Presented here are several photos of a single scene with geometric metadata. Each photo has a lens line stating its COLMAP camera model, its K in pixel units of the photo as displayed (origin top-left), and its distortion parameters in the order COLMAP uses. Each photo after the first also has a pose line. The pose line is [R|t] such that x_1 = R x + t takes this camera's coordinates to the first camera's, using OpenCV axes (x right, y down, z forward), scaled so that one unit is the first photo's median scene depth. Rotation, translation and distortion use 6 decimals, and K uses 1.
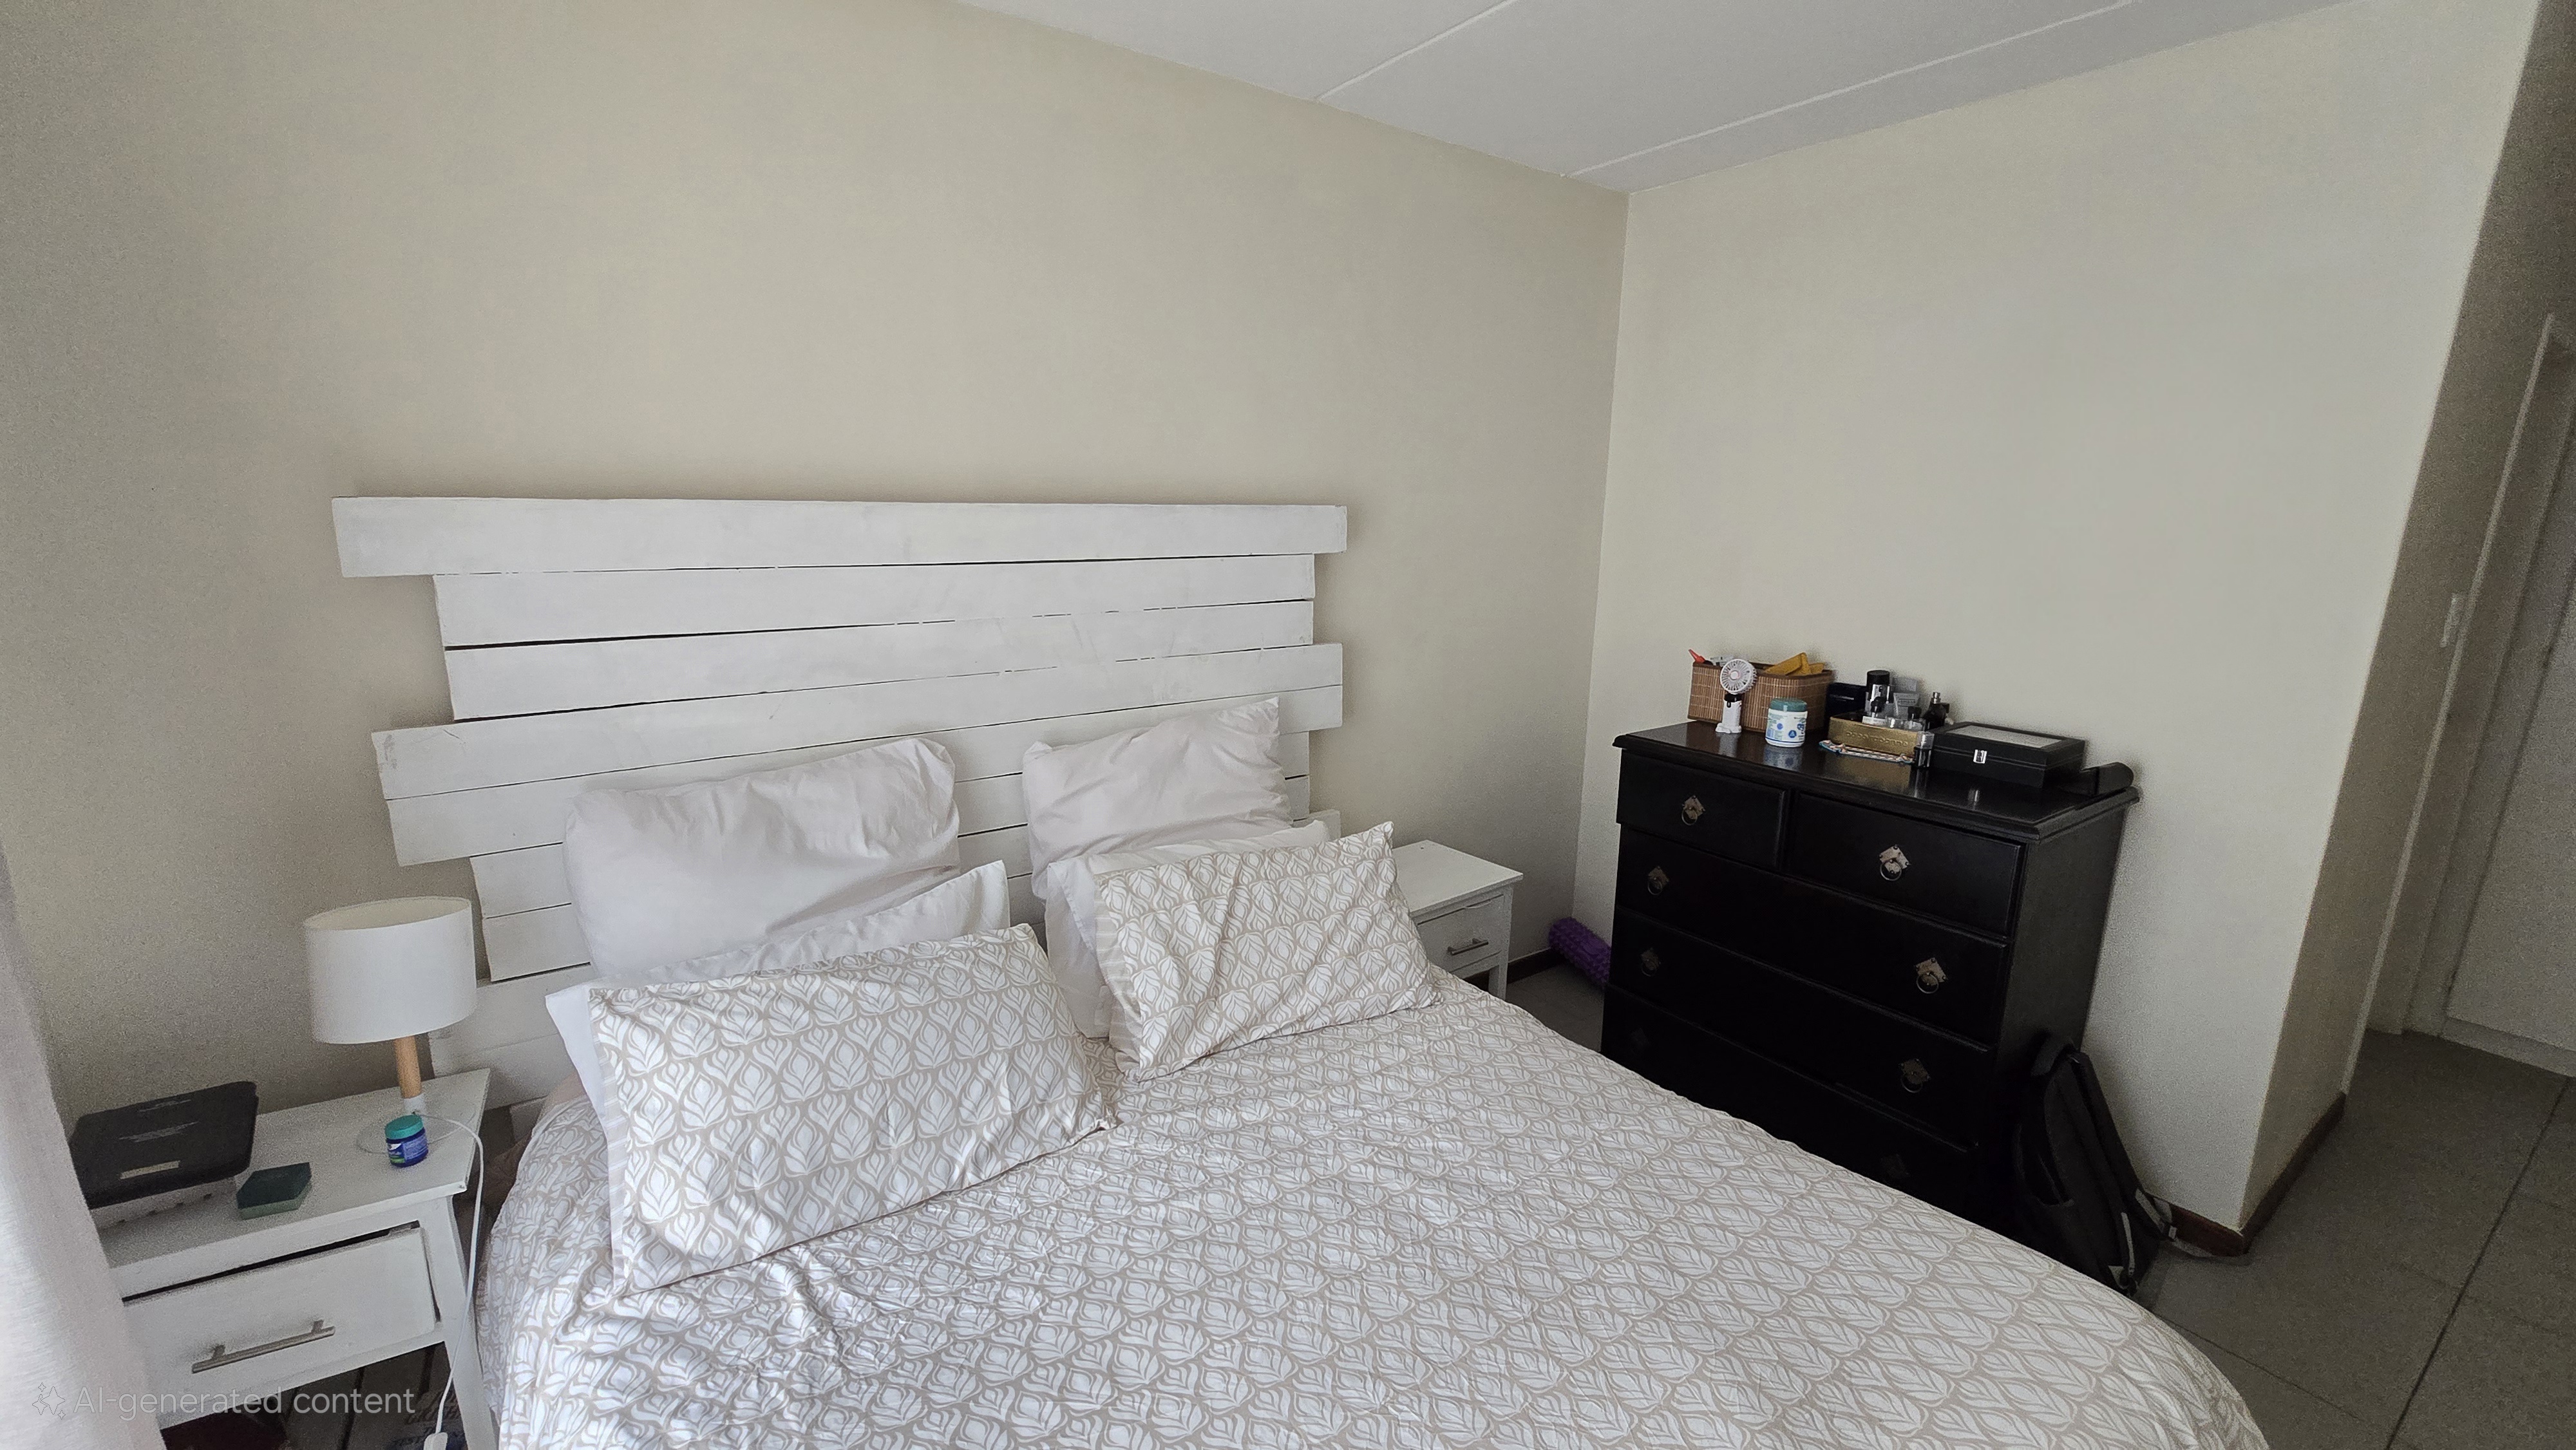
lens RADIAL K [[1043.8, 0, 1287.8], [0, 1043.8, 743.9], [0, 0, 1]] dist [0.000036, 0.001197]
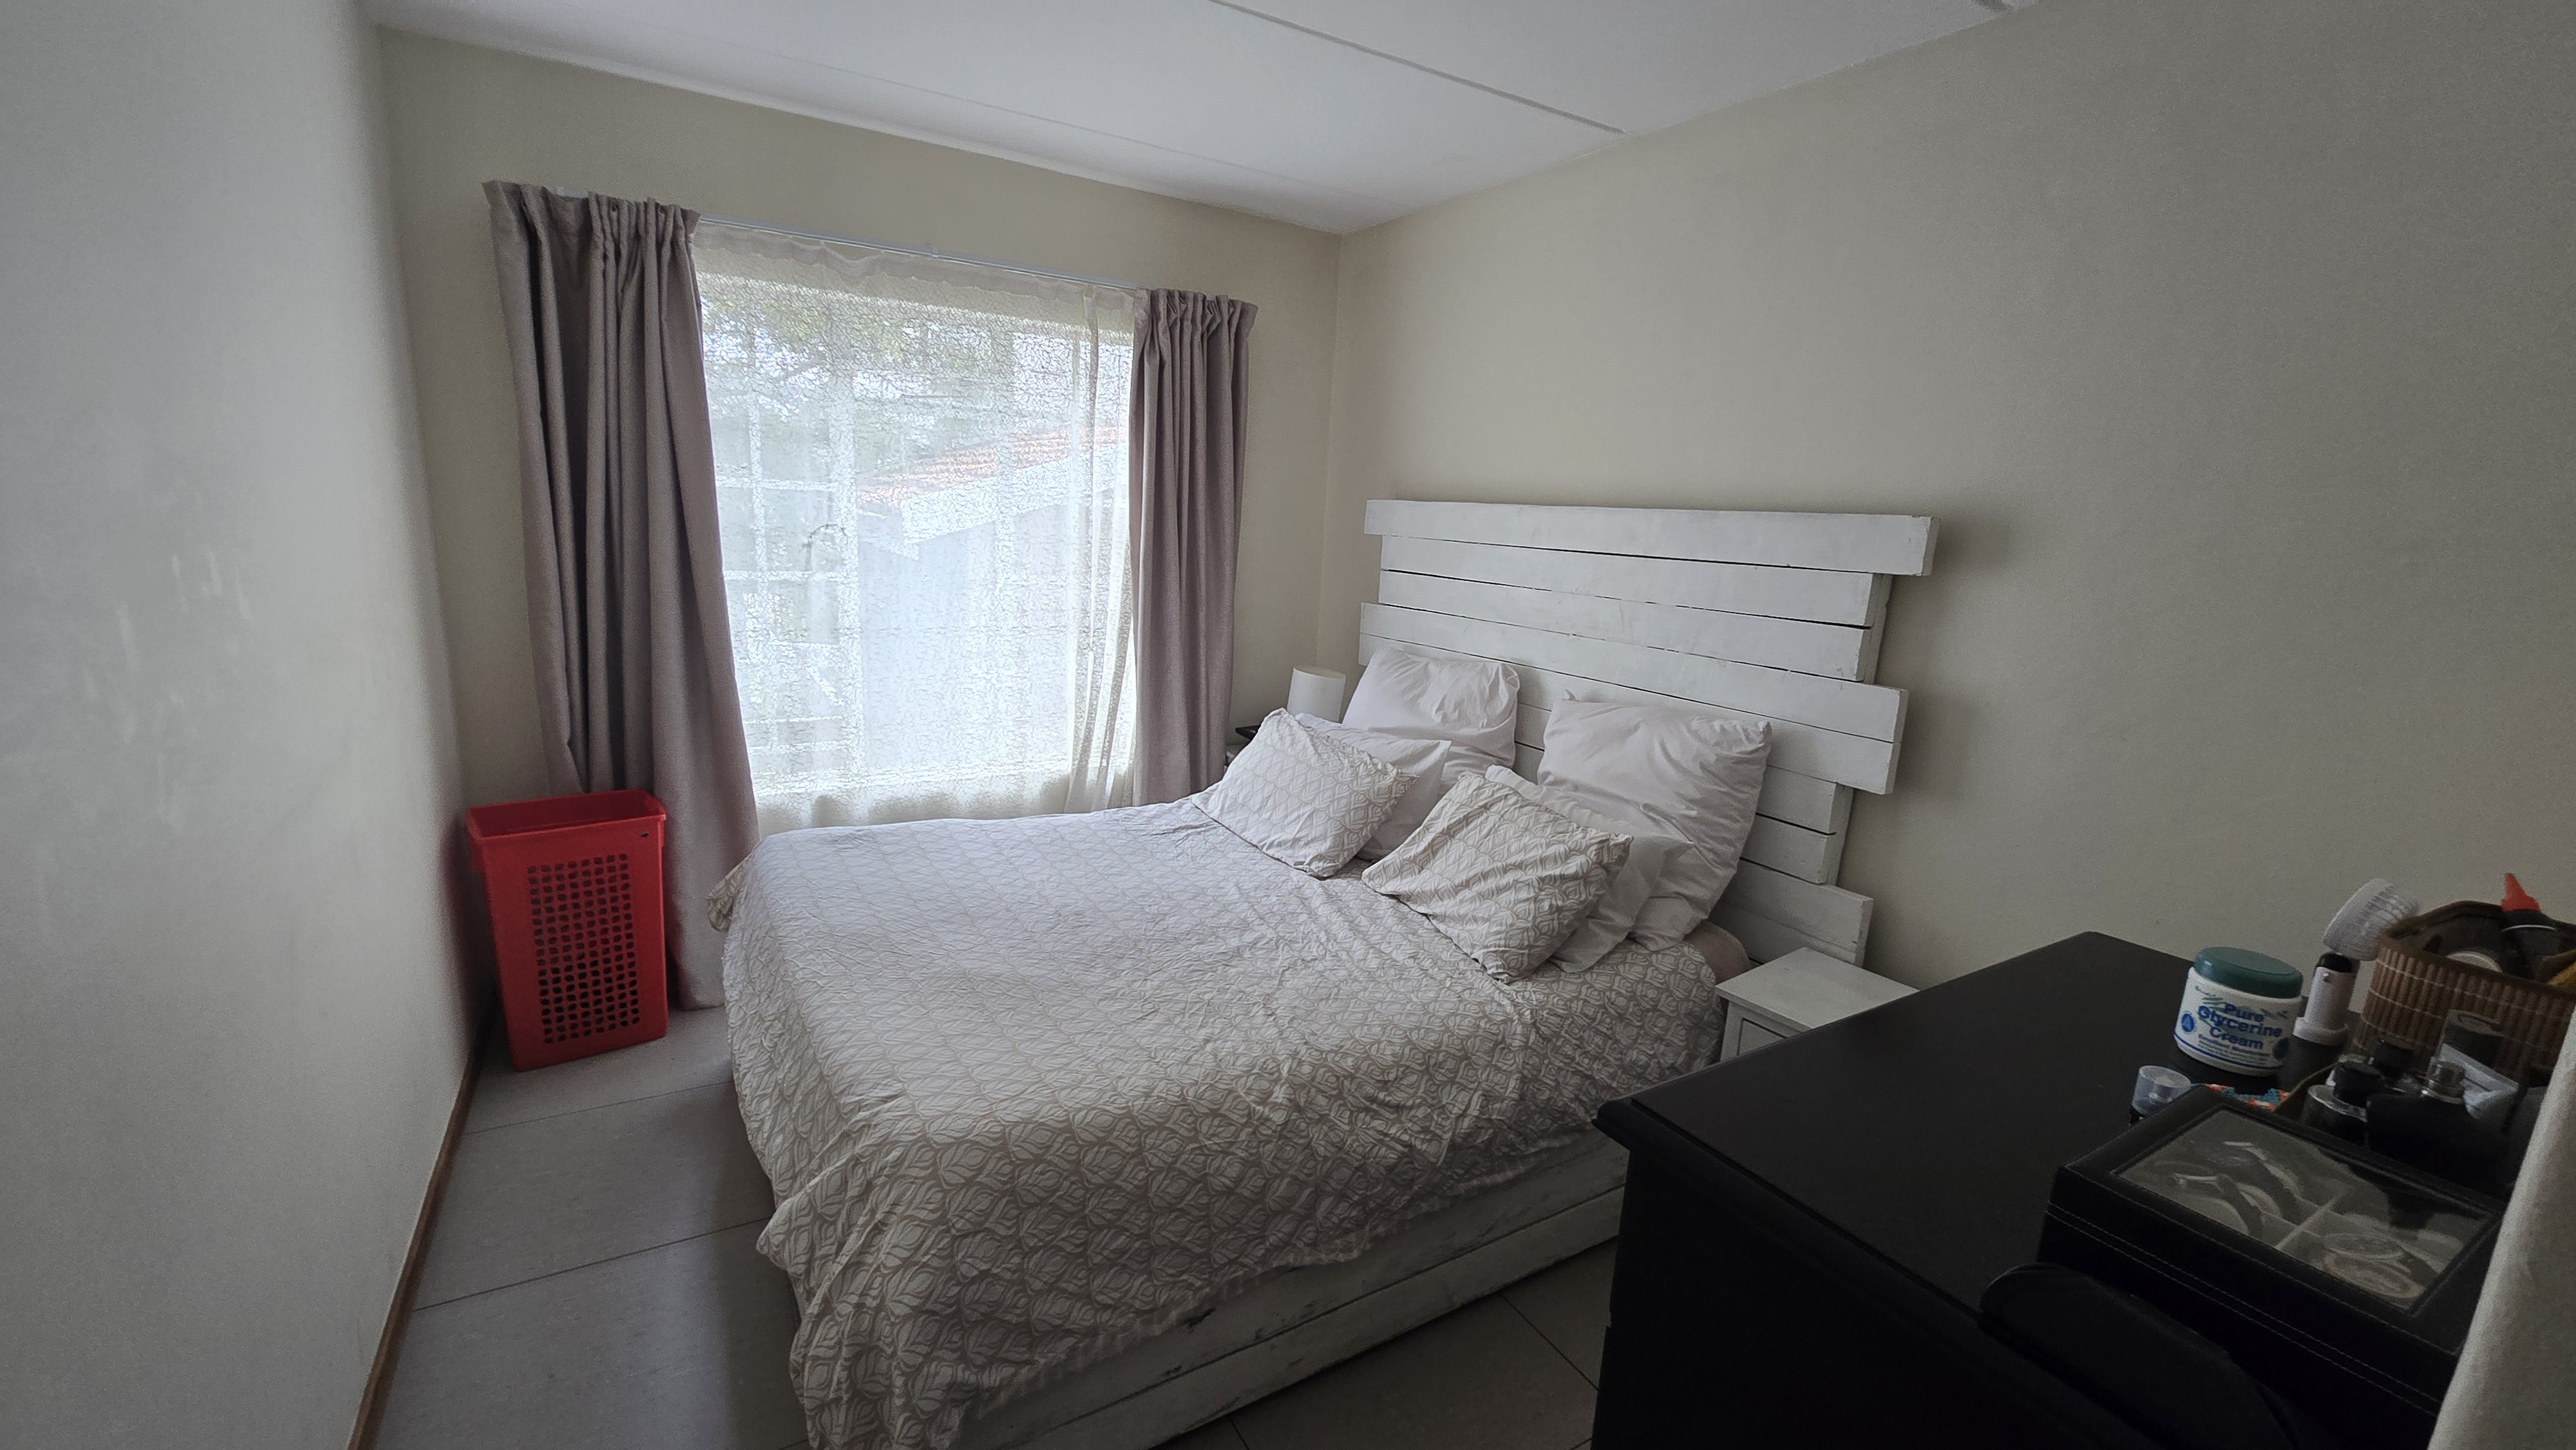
lens RADIAL K [[1043.8, 0, 1286.4], [0, 1043.8, 719.5], [0, 0, 1]] dist [0.000036, 0.001197]
pose [[-0.062311, 0.194723, -0.978877, 0.987991], [-0.259743, 0.943823, 0.204284, -0.133521], [0.963665, 0.266985, -0.008232, 0.649370]]
